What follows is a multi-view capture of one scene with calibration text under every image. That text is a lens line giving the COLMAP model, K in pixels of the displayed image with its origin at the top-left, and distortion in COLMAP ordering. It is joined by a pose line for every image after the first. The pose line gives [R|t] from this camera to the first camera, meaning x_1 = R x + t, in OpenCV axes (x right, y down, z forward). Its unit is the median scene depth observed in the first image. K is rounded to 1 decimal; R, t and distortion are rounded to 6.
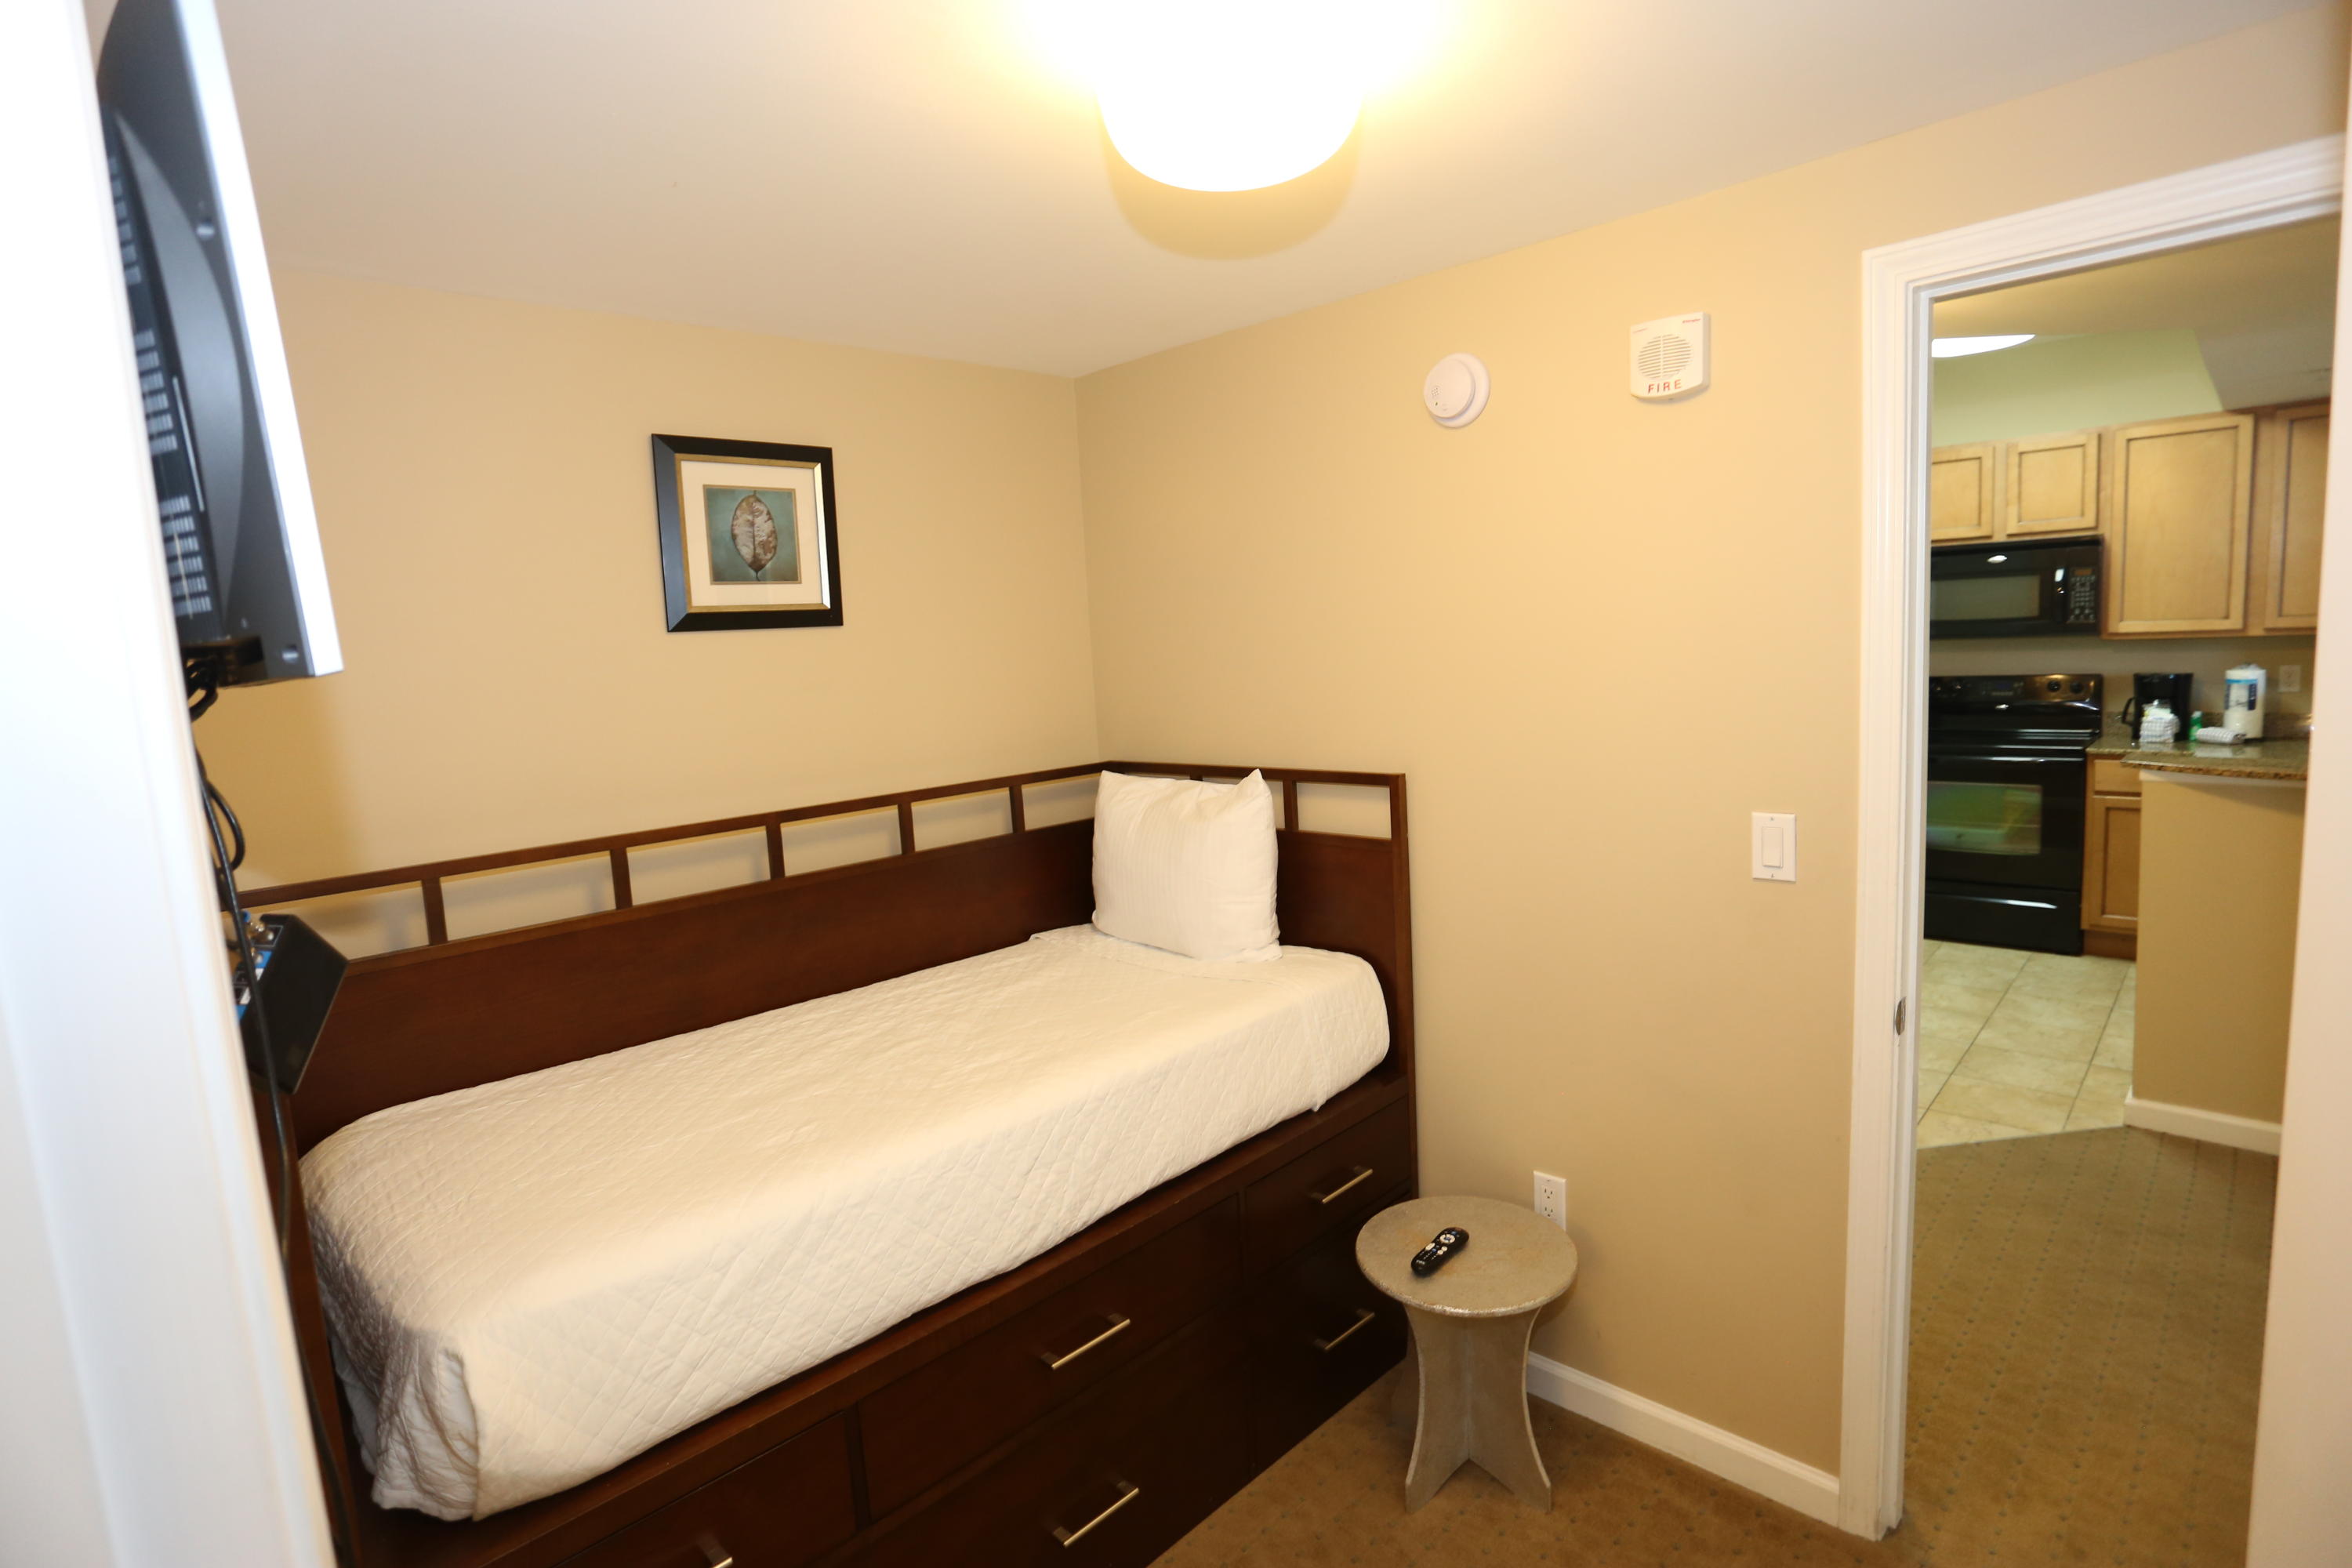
lens RADIAL K [[1146.7, 0, 1178.5], [0, 1146.7, 772.9], [0, 0, 1]] dist [-0.079370, 0.034496]
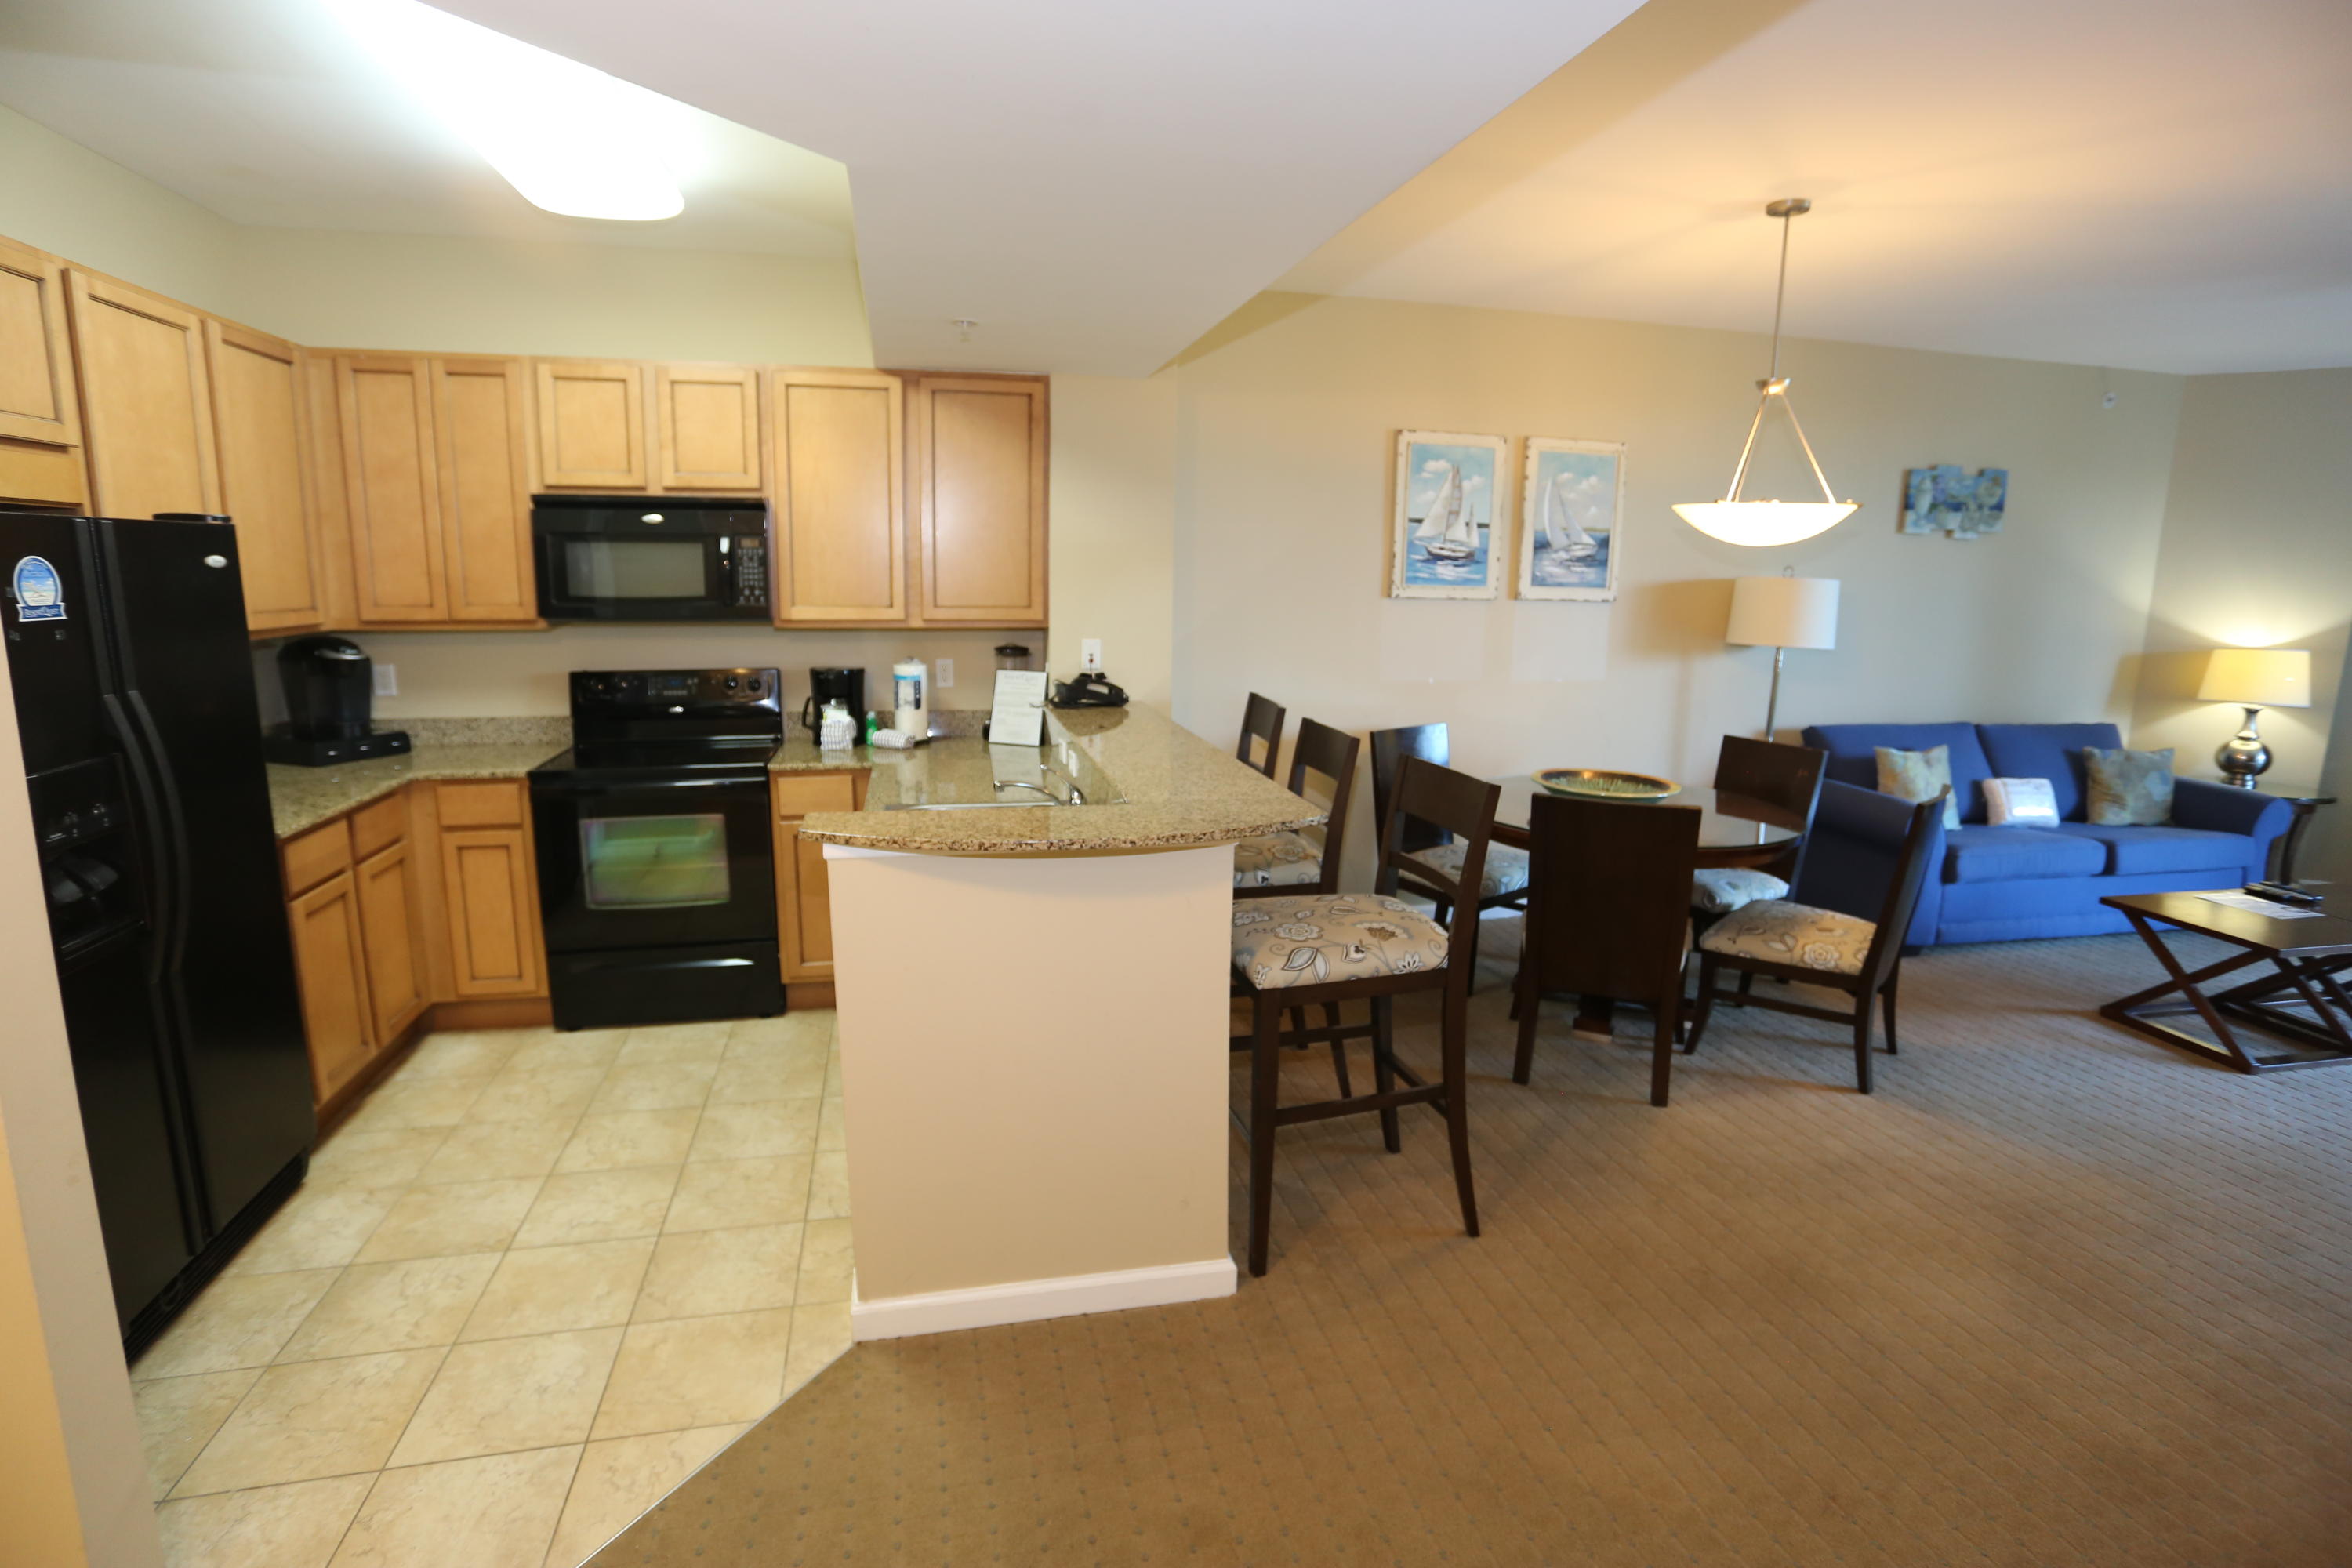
lens RADIAL K [[1146.7, 0, 1178.5], [0, 1146.7, 772.9], [0, 0, 1]] dist [-0.079370, 0.034496]
pose [[0.521449, -0.085983, 0.848939, 0.274652], [0.055839, 0.996216, 0.066601, -0.053845], [-0.851453, 0.012675, 0.524278, 0.310101]]
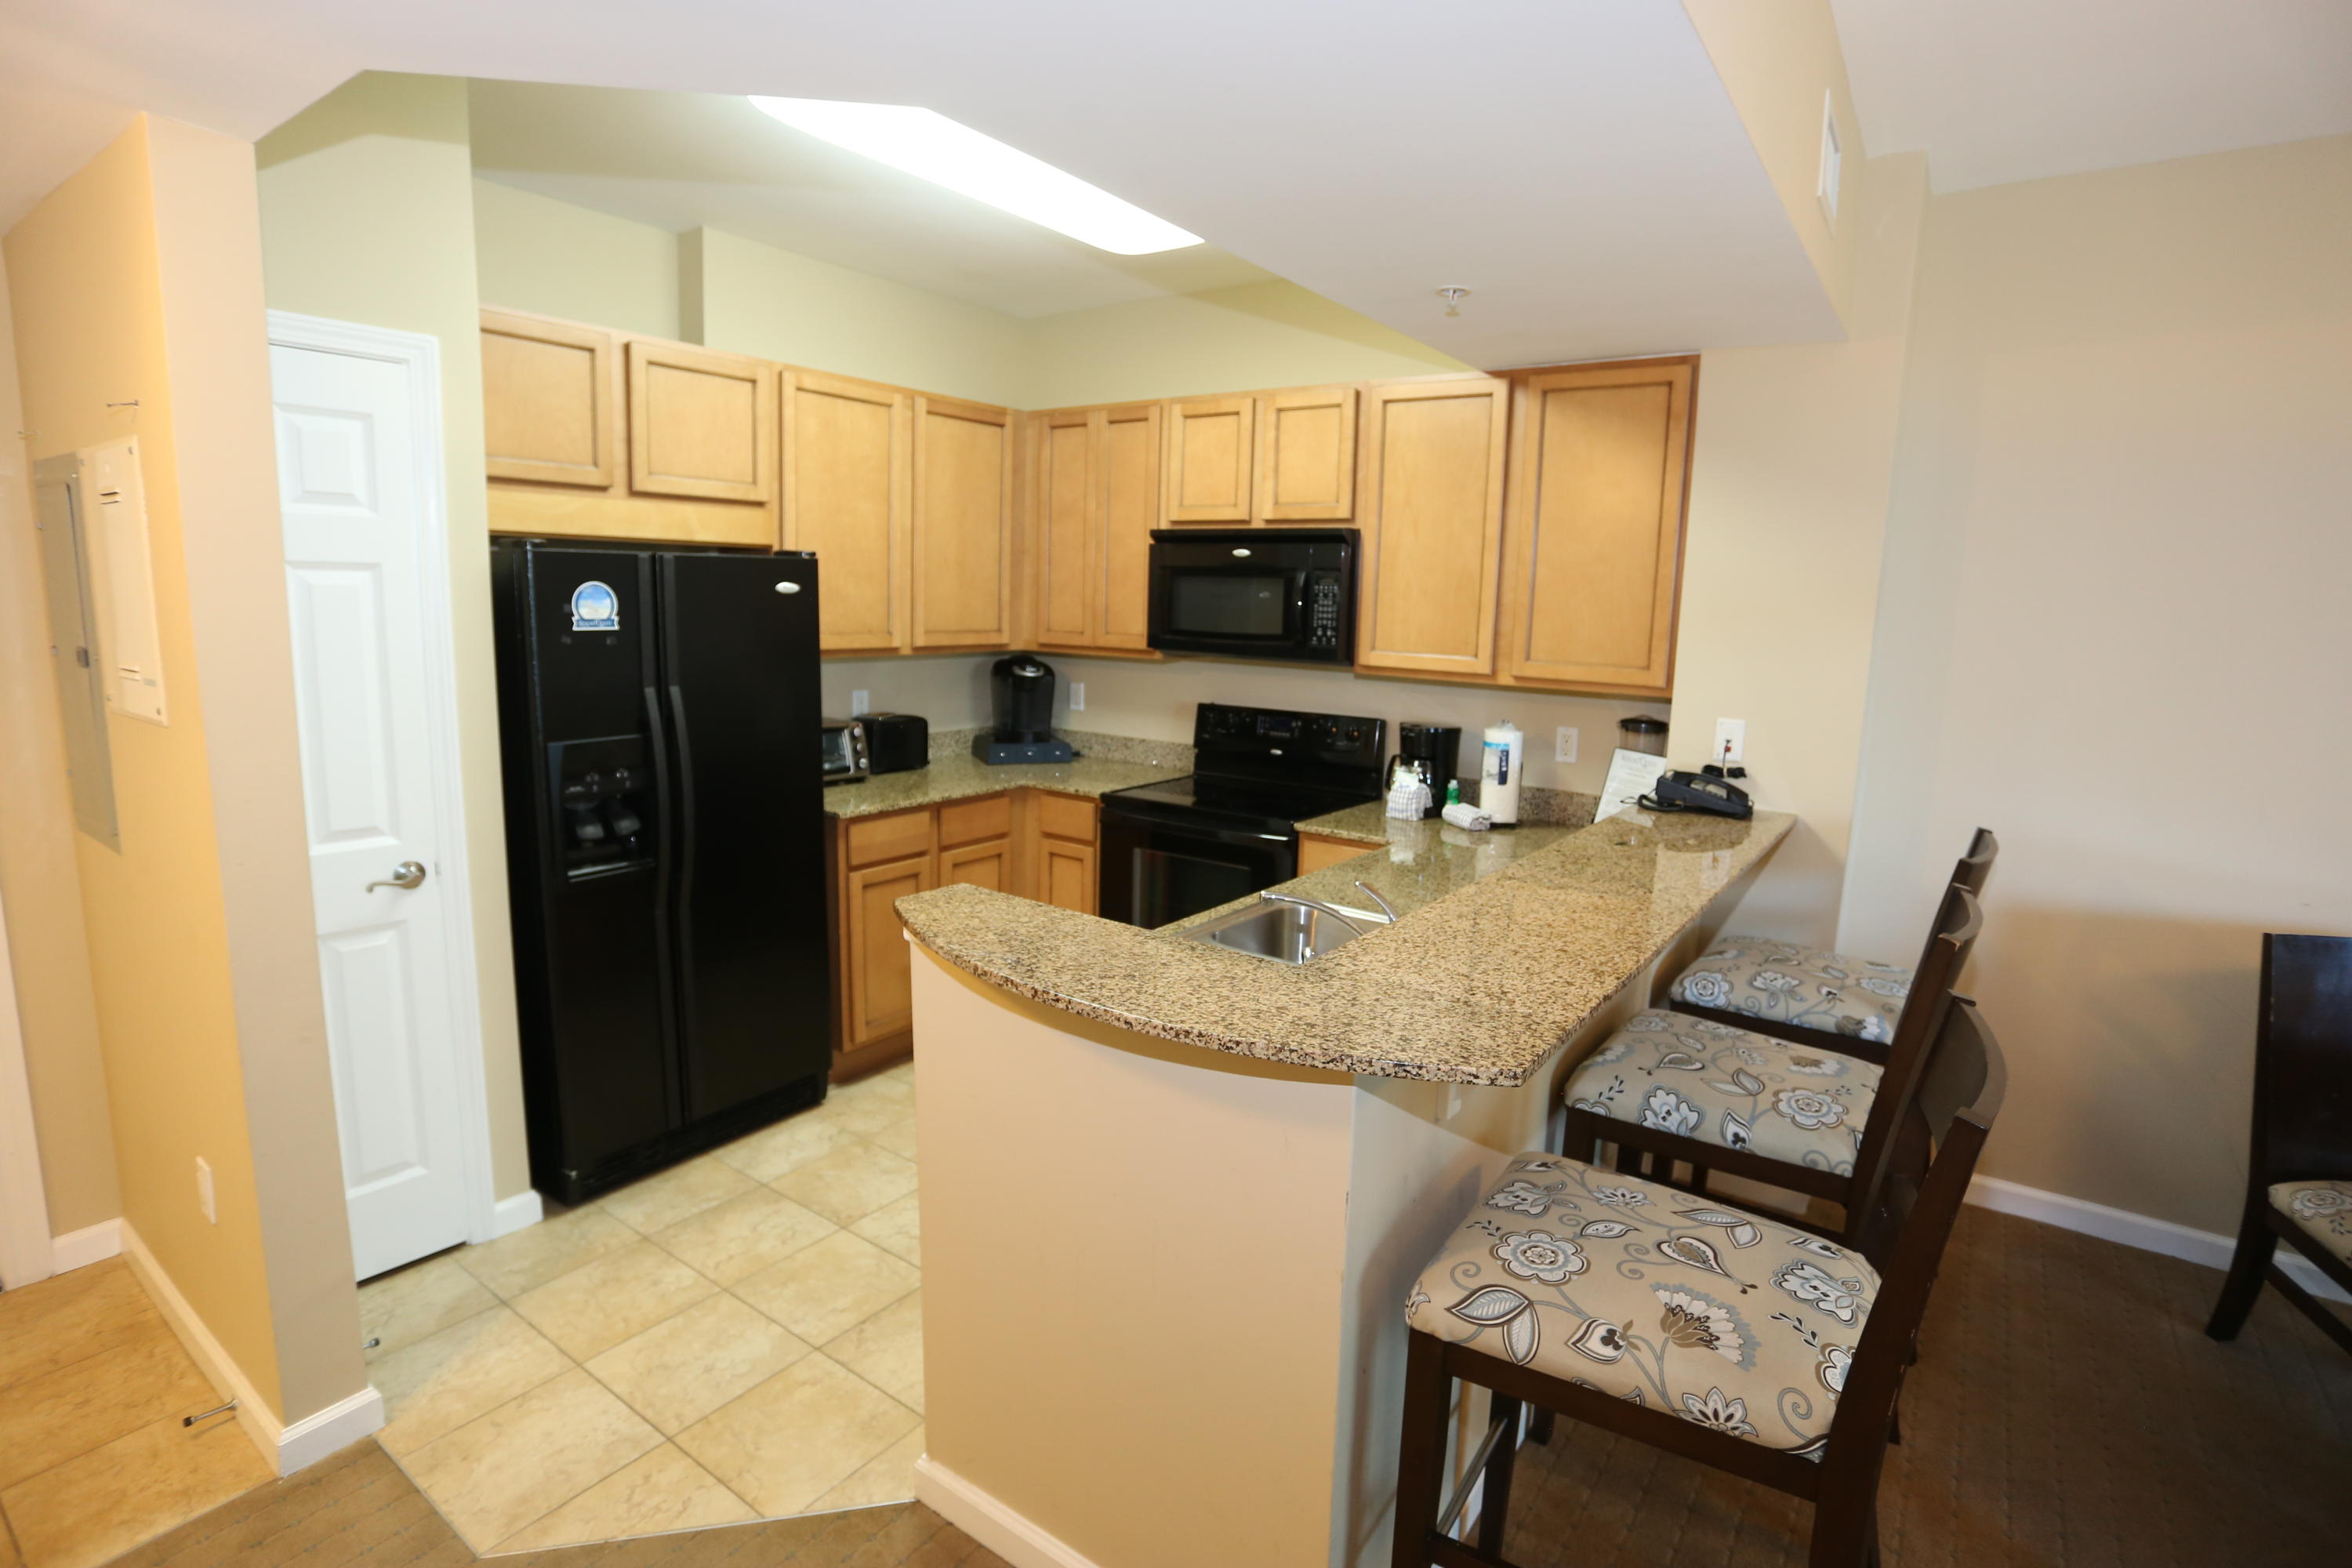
lens RADIAL K [[1146.7, 0, 1178.5], [0, 1146.7, 772.9], [0, 0, 1]] dist [-0.079370, 0.034496]
pose [[0.983031, 0.058878, 0.173735, 0.607372], [-0.064994, 0.997443, 0.029722, -0.071331], [-0.171541, -0.040509, 0.984344, 0.273235]]
